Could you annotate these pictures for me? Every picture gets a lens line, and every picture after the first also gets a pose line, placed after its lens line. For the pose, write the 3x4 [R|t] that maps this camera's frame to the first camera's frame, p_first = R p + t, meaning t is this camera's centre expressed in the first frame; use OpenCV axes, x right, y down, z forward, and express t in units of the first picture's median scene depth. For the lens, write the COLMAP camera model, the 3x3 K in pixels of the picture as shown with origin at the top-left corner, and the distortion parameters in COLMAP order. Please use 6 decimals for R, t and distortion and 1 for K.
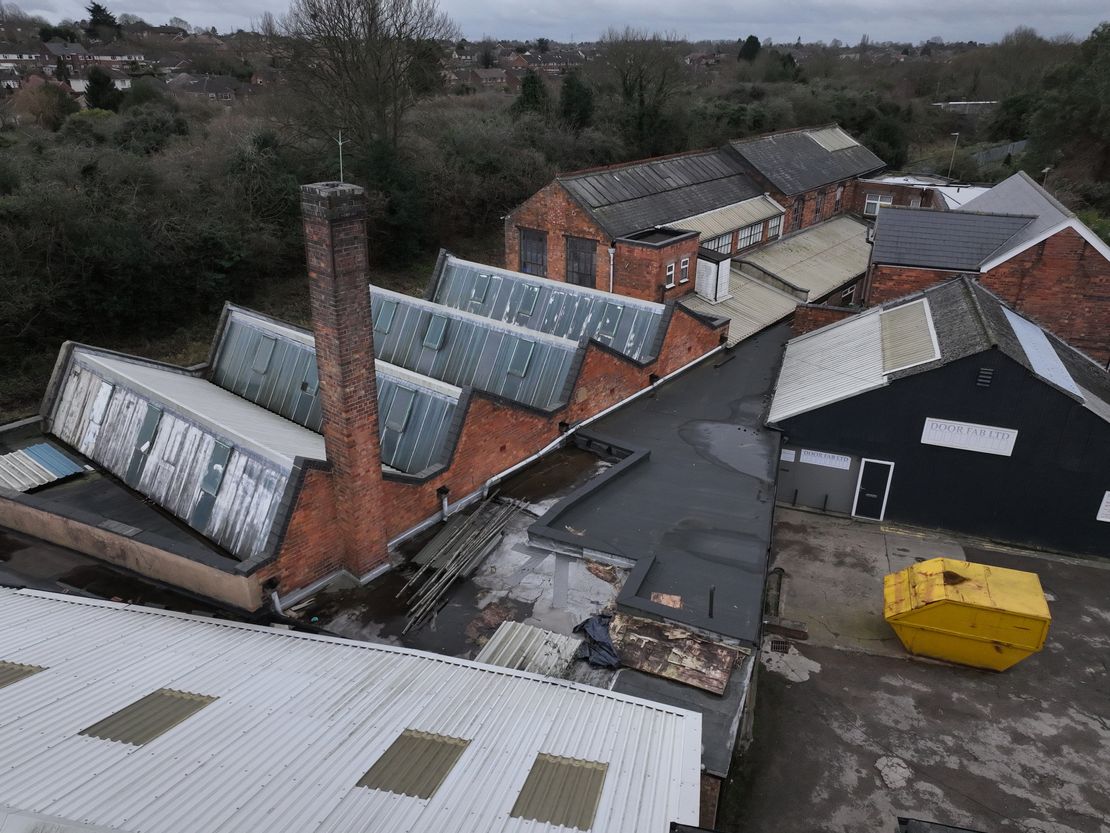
lens RADIAL K [[783.6, 0, 555.9], [0, 783.6, 415.5], [0, 0, 1]] dist [-0.001512, 0.019327]
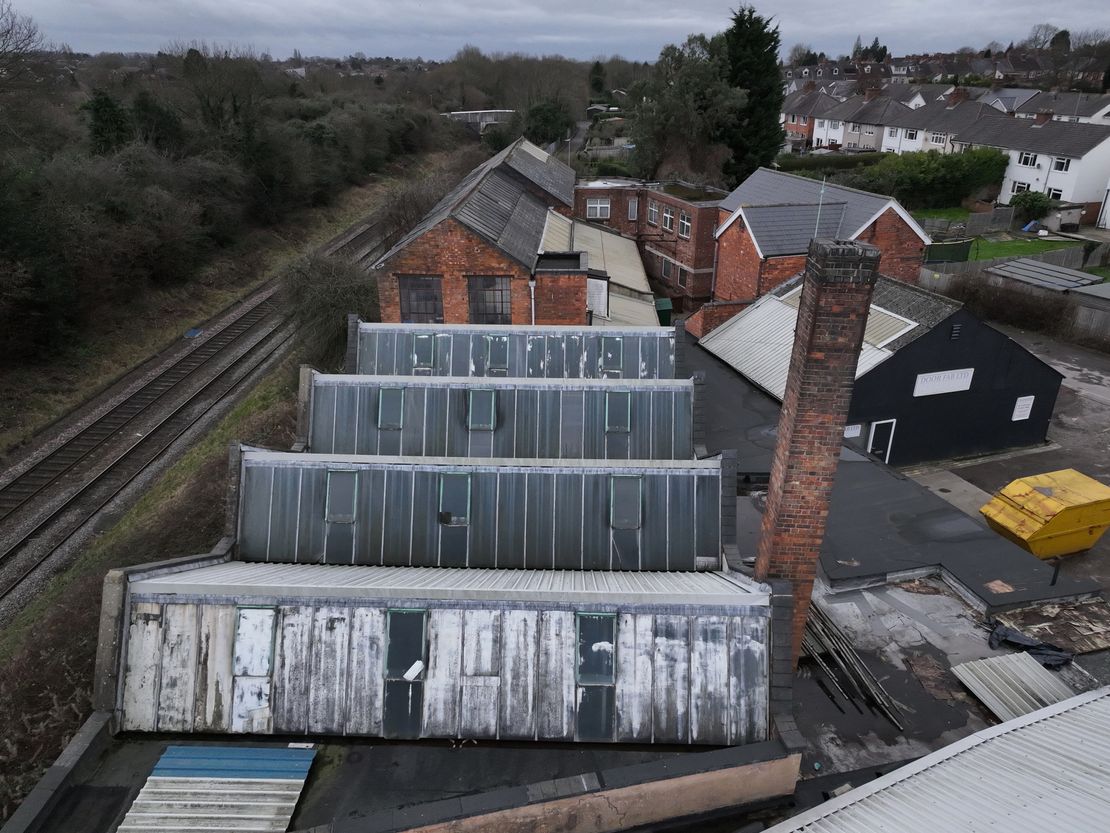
lens RADIAL K [[783.6, 0, 556.2], [0, 783.6, 414.8], [0, 0, 1]] dist [-0.001512, 0.019327]
pose [[0.797689, -0.249221, 0.549164, -0.727914], [0.257670, 0.964159, 0.063276, -0.178154], [-0.545251, 0.091029, 0.833315, 0.354897]]
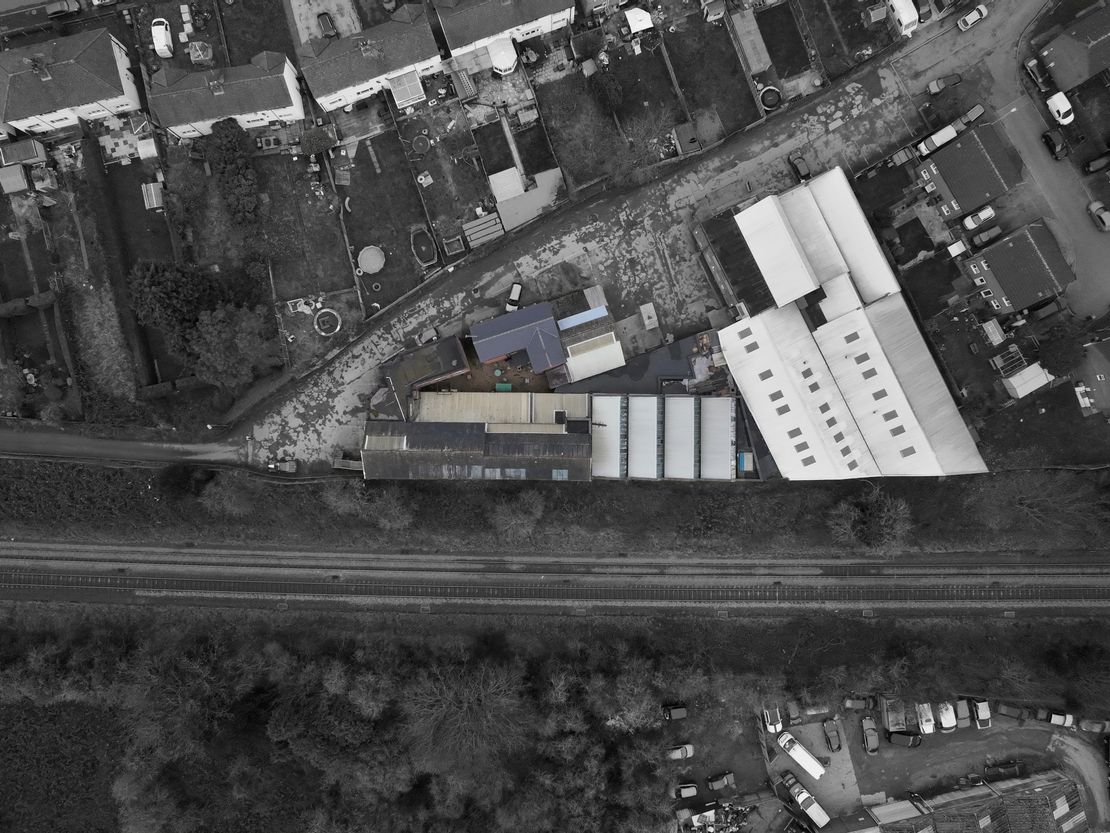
lens RADIAL K [[783.6, 0, 553.5], [0, 783.6, 412.9], [0, 0, 1]] dist [-0.001512, 0.019327]
pose [[-0.619501, -0.784974, 0.005851, 0.346608], [0.330039, -0.253690, 0.909239, -5.031243], [-0.712245, 0.565206, 0.416233, -0.437030]]
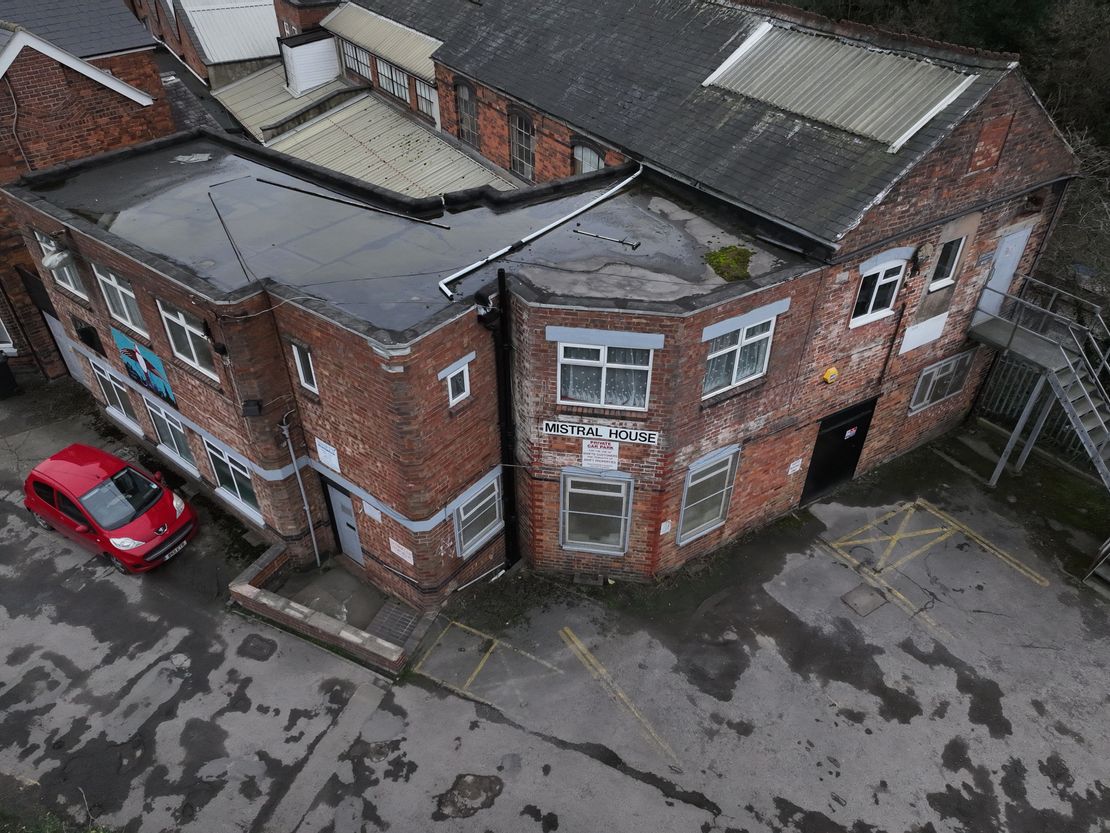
lens RADIAL K [[783.6, 0, 556.3], [0, 783.6, 416.2], [0, 0, 1]] dist [-0.001512, 0.019327]
pose [[-0.319966, 0.567155, -0.758918, 1.735689], [-0.407699, 0.640646, 0.650657, -1.065006], [0.855221, 0.517598, 0.026244, 2.441519]]
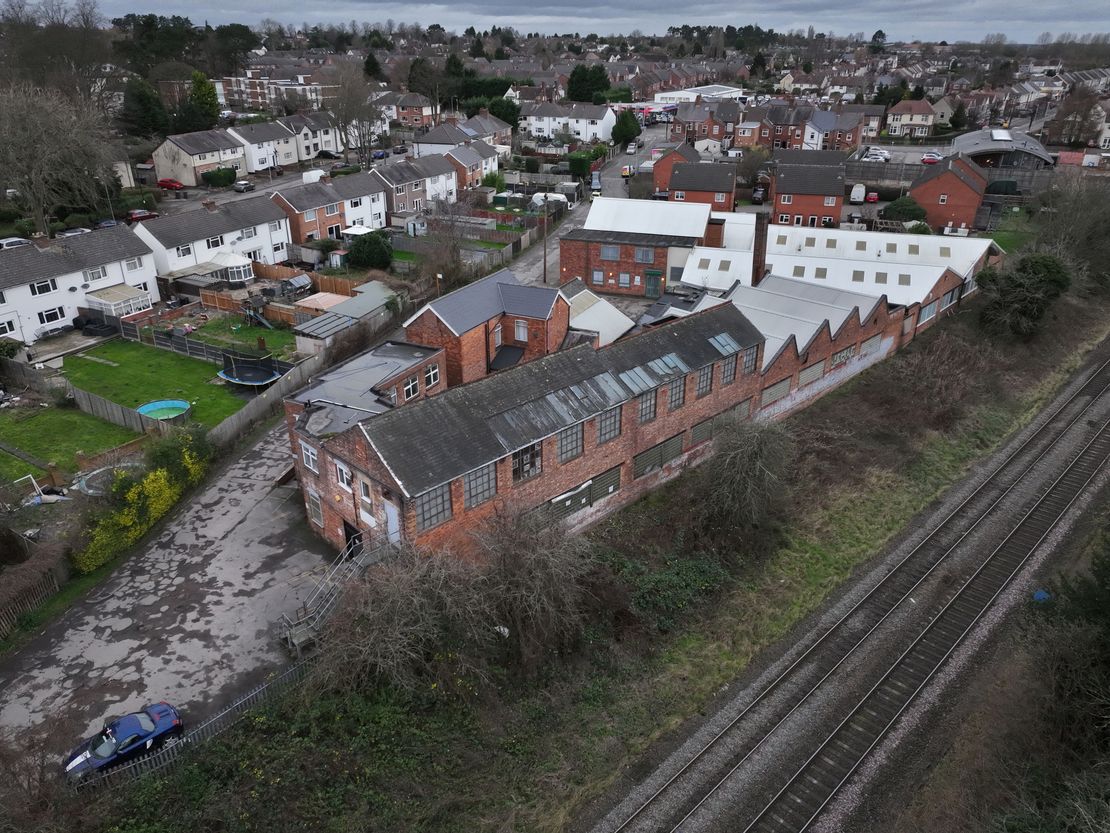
lens RADIAL K [[783.6, 0, 553.8], [0, 783.6, 414.3], [0, 0, 1]] dist [-0.001512, 0.019327]
pose [[-0.993299, -0.054435, 0.101953, 0.315519], [0.043891, 0.638386, 0.768464, -2.355325], [-0.106917, 0.767789, -0.631719, 3.705791]]
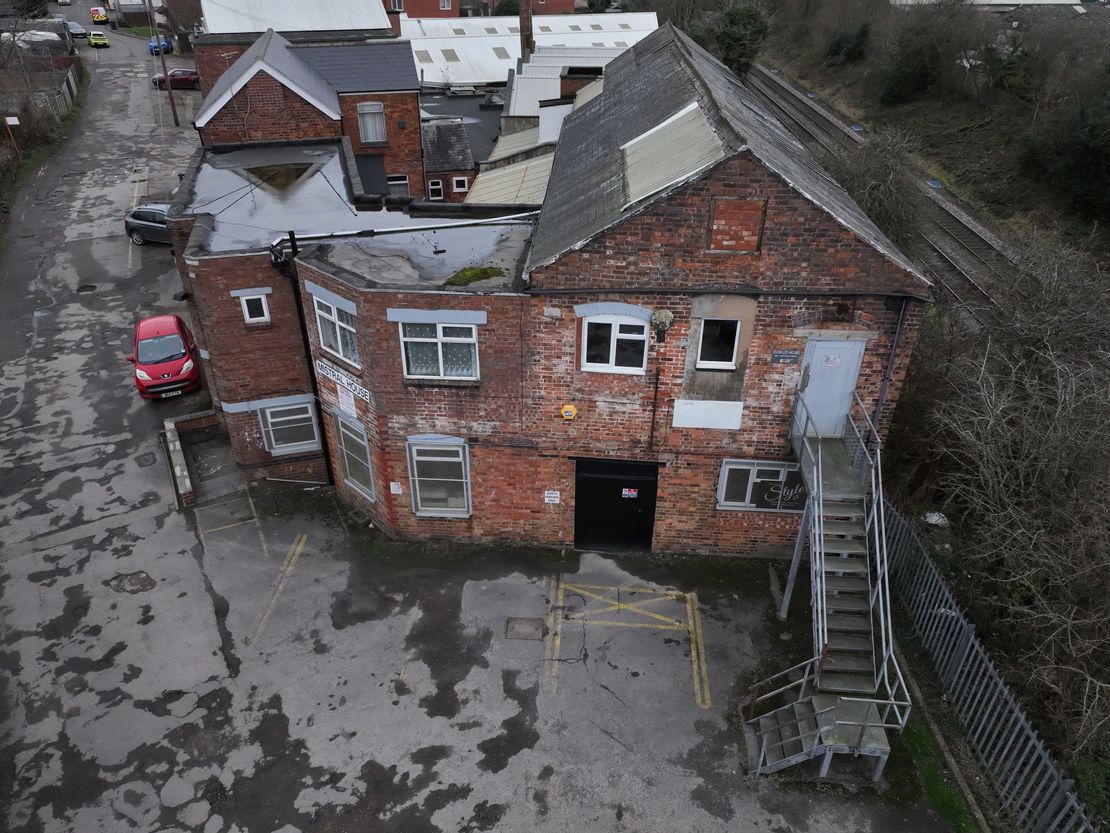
lens RADIAL K [[783.6, 0, 556.0], [0, 783.6, 416.4], [0, 0, 1]] dist [-0.001512, 0.019327]
pose [[-0.814108, 0.292479, -0.501681, 1.466346], [-0.254677, 0.596573, 0.761079, -1.306001], [0.521889, 0.747367, -0.411187, 2.990829]]
